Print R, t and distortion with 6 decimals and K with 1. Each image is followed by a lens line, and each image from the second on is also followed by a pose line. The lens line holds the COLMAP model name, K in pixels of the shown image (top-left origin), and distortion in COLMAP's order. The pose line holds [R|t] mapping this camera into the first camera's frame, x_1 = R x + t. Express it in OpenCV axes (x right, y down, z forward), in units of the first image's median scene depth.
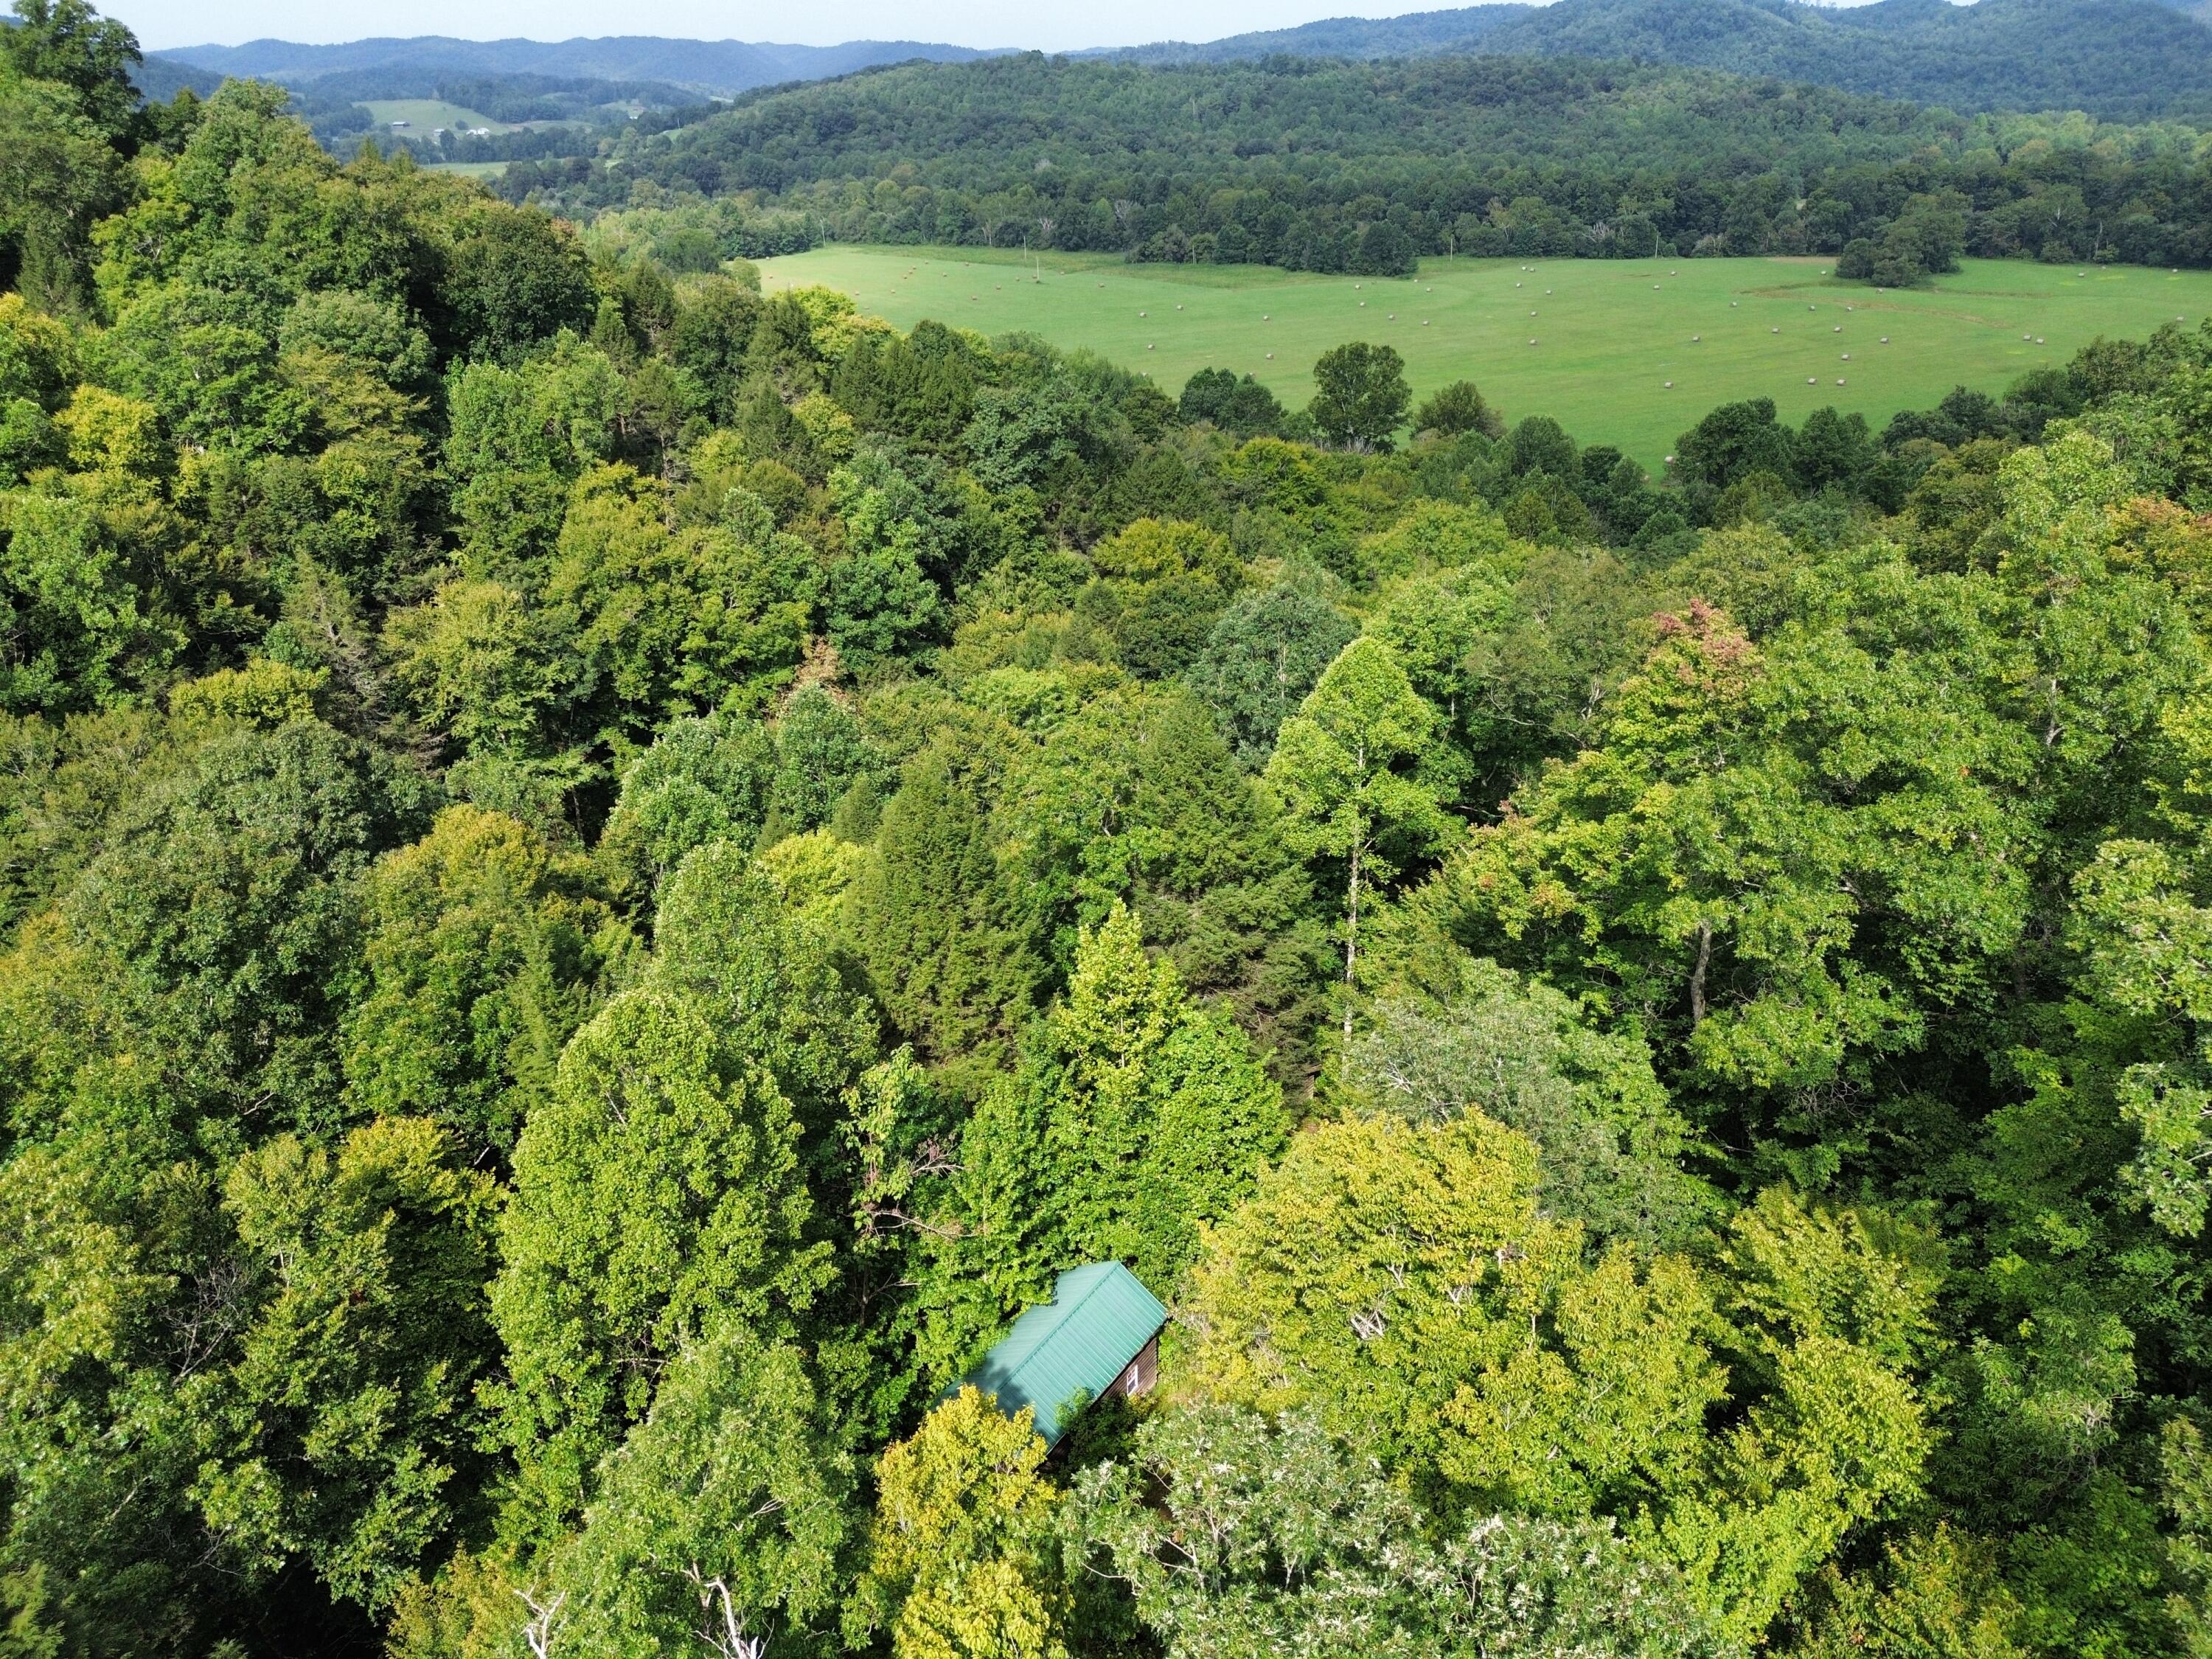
lens RADIAL K [[1569.0, 0, 1106.4], [0, 1569.0, 823.8], [0, 0, 1]] dist [0.075410, -0.072957]
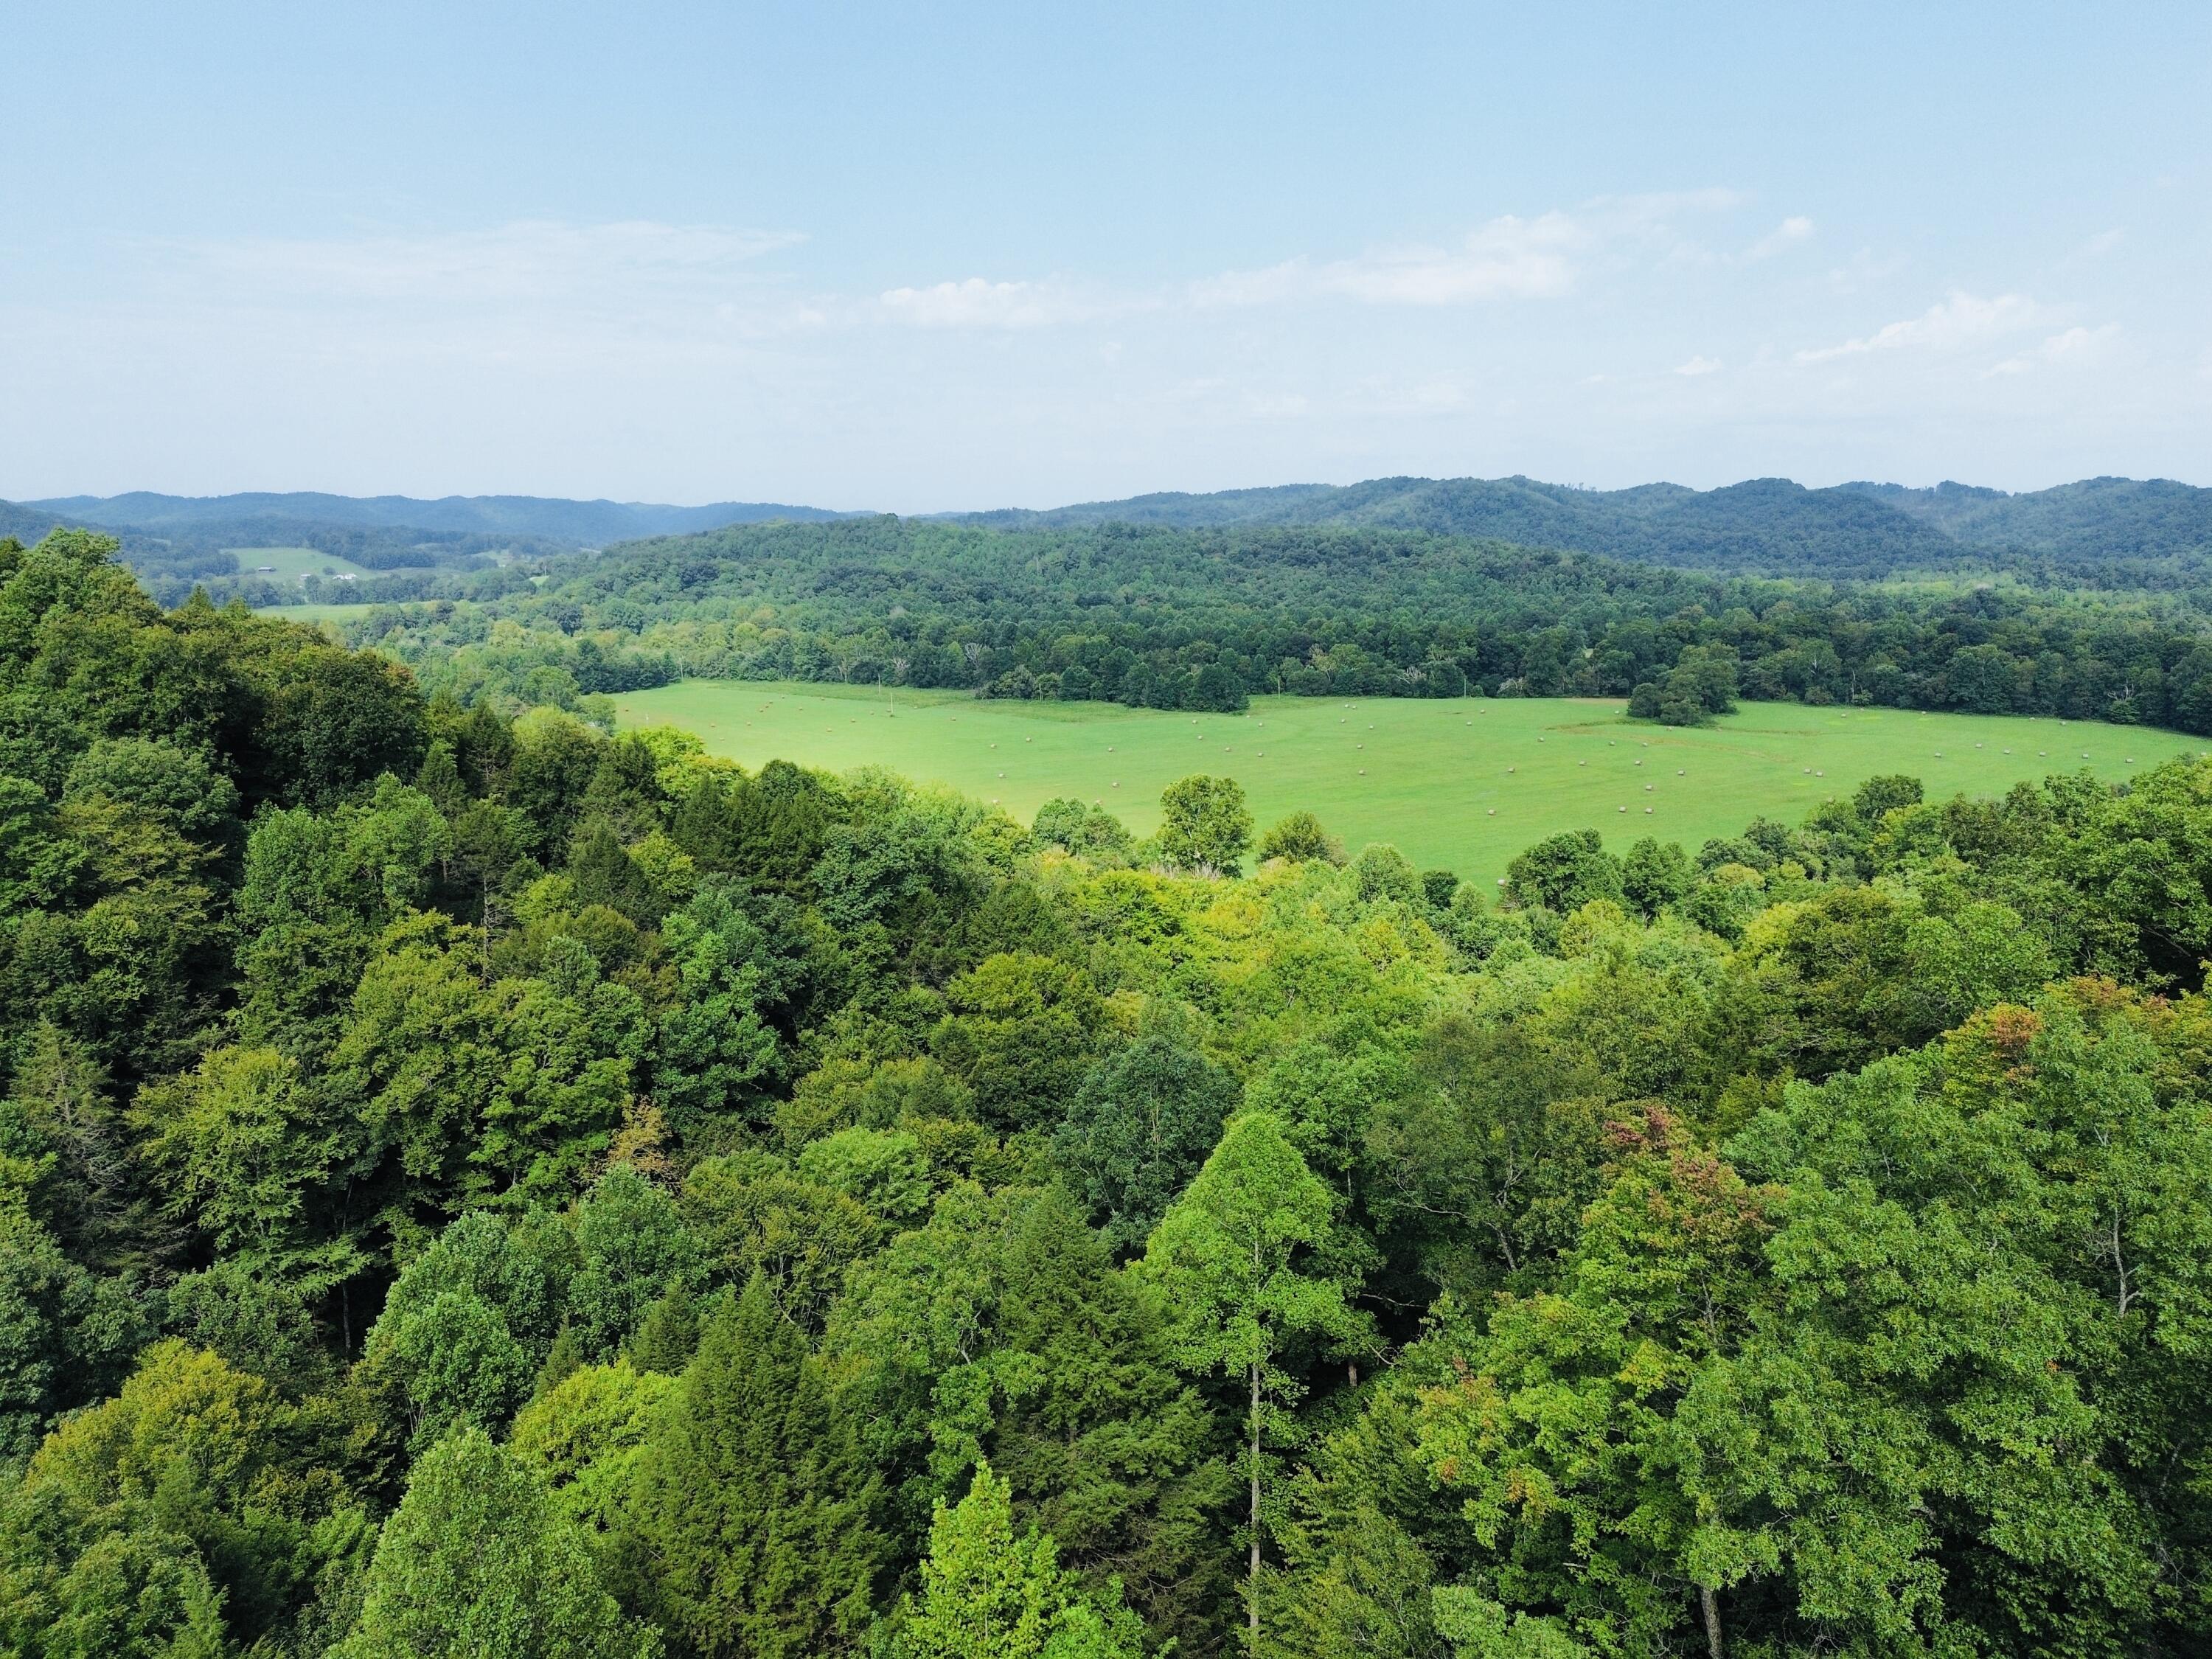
lens RADIAL K [[1569.0, 0, 1106.4], [0, 1569.0, 823.8], [0, 0, 1]] dist [0.075410, -0.072957]
pose [[0.995504, -0.003340, 0.094661, -0.002529], [0.027501, 0.966520, -0.255113, -0.032684], [-0.090639, 0.256570, 0.962266, 0.063573]]
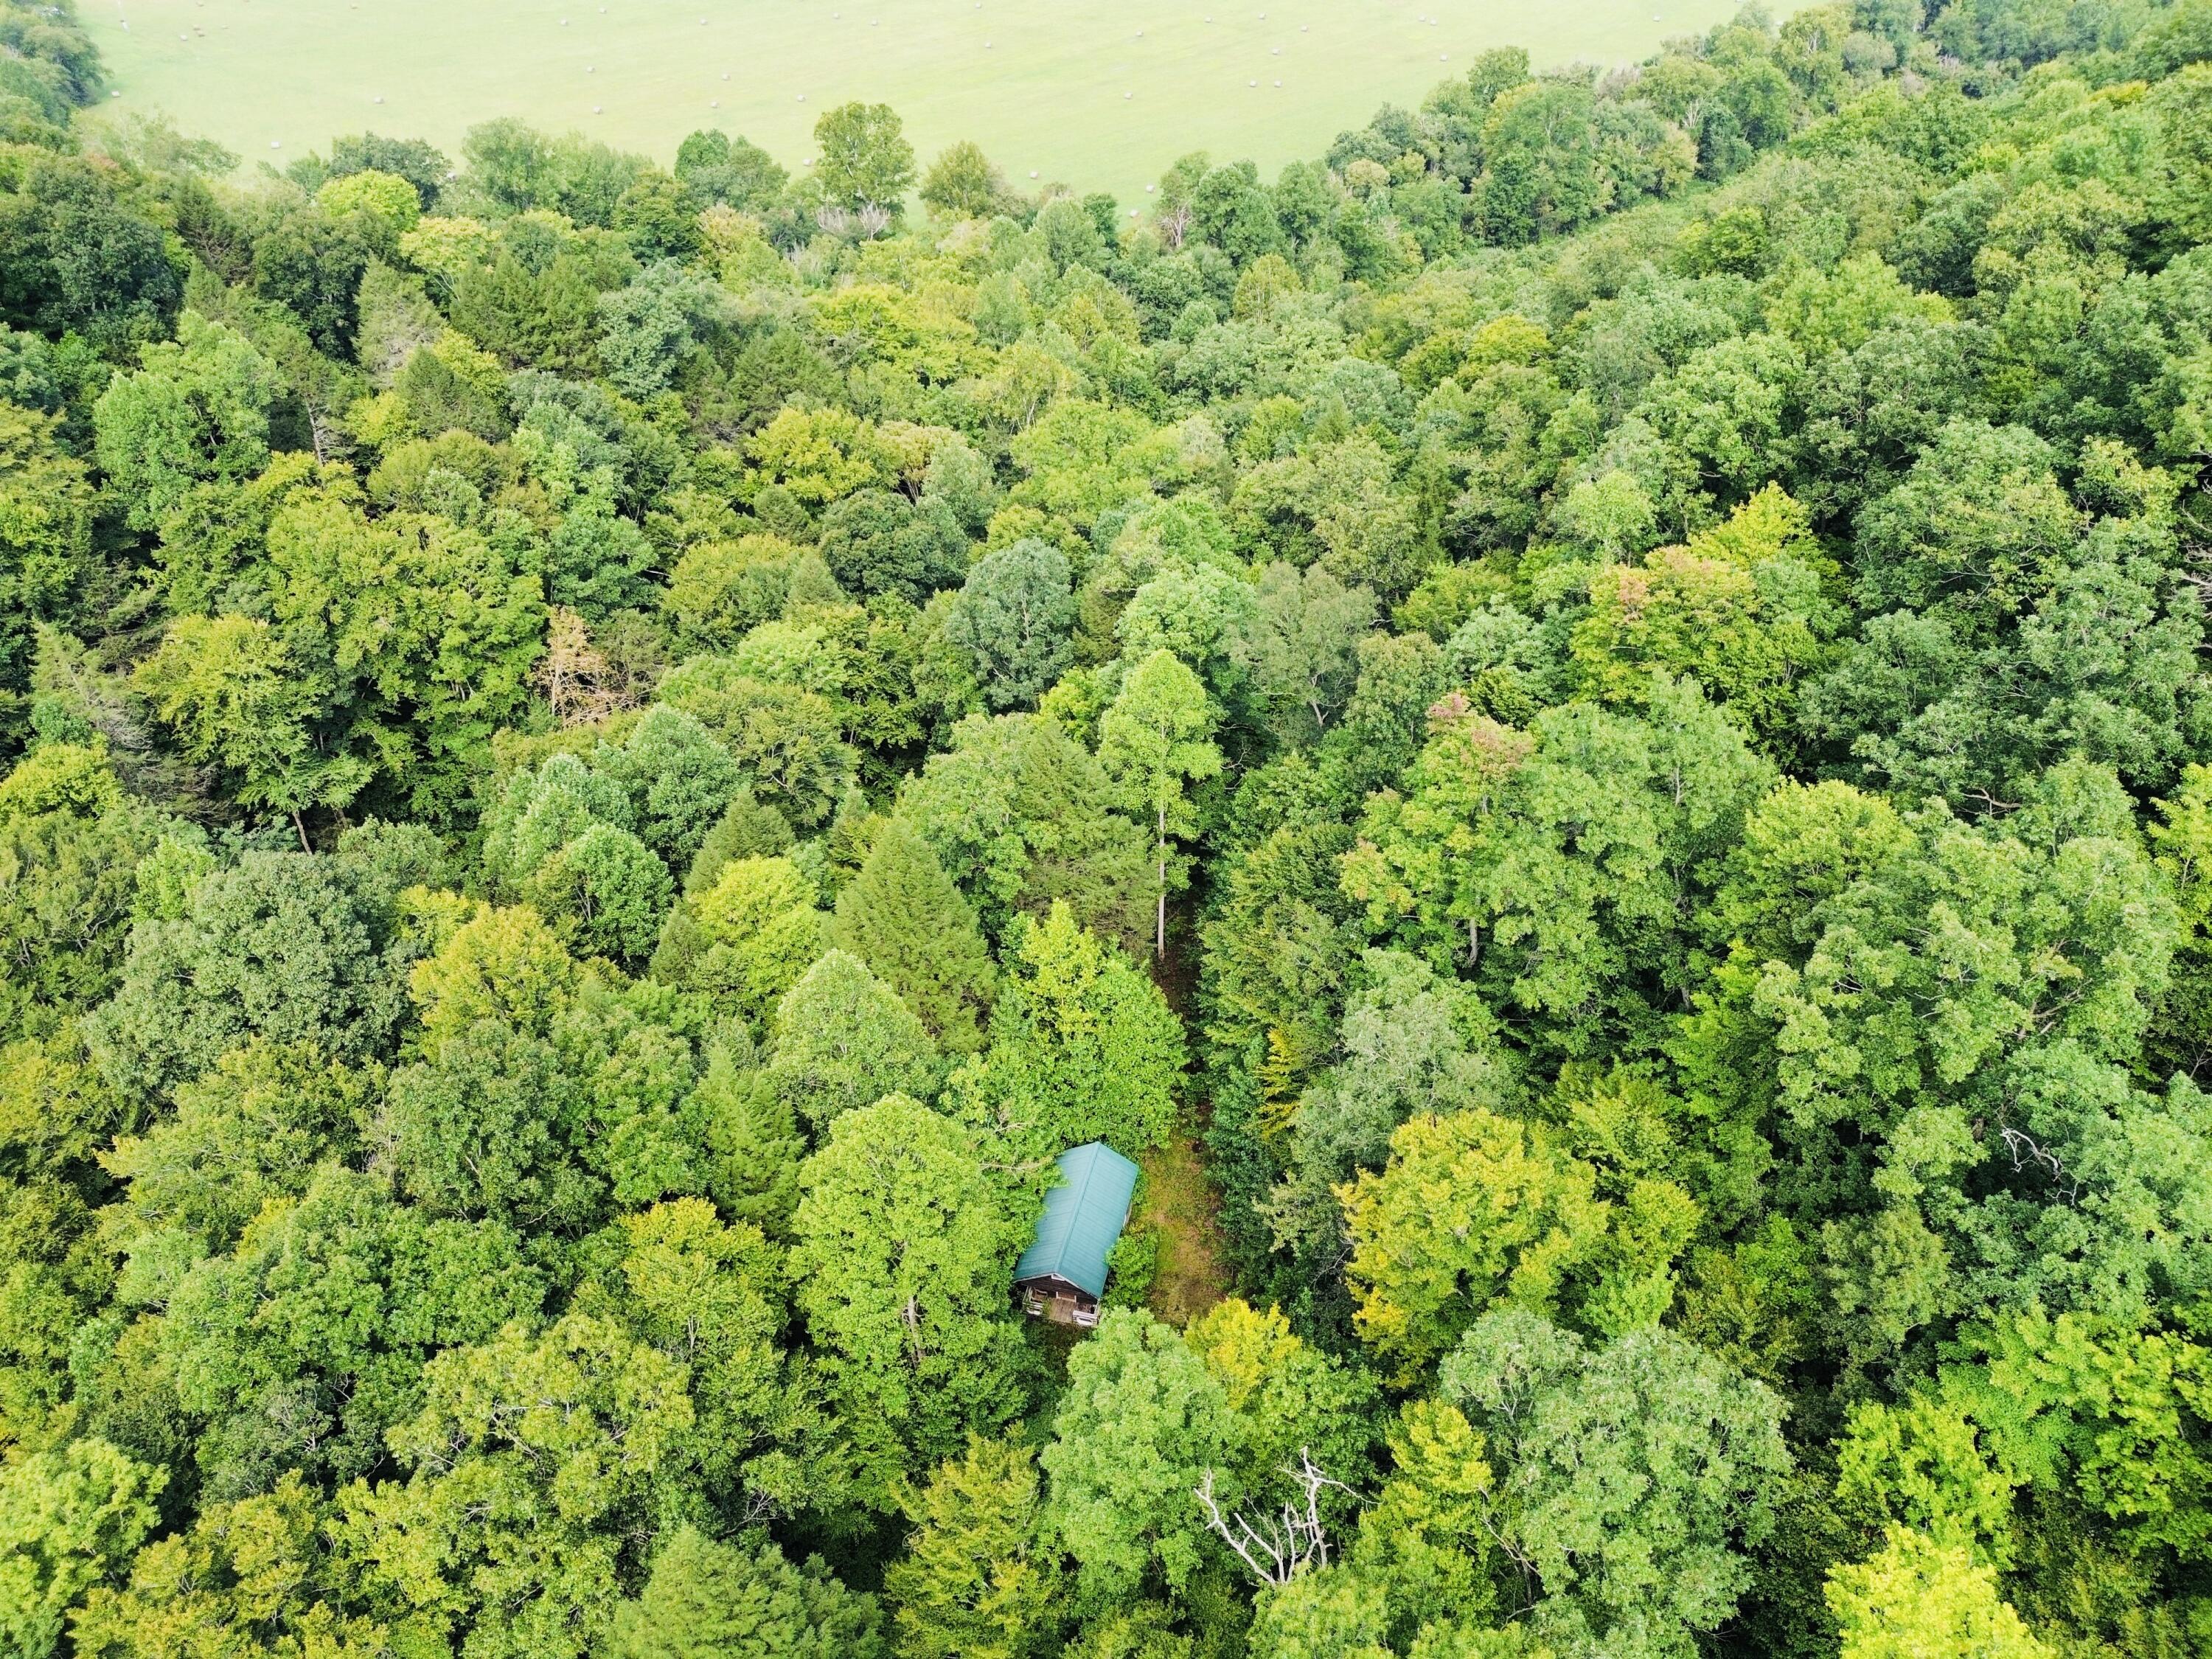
lens RADIAL K [[1569.0, 0, 1106.4], [0, 1569.0, 823.8], [0, 0, 1]] dist [0.075410, -0.072957]
pose [[0.939157, -0.195372, 0.282513, -0.178472], [0.136582, 0.967074, 0.214741, -0.167272], [-0.315166, -0.163089, 0.934918, -0.162462]]
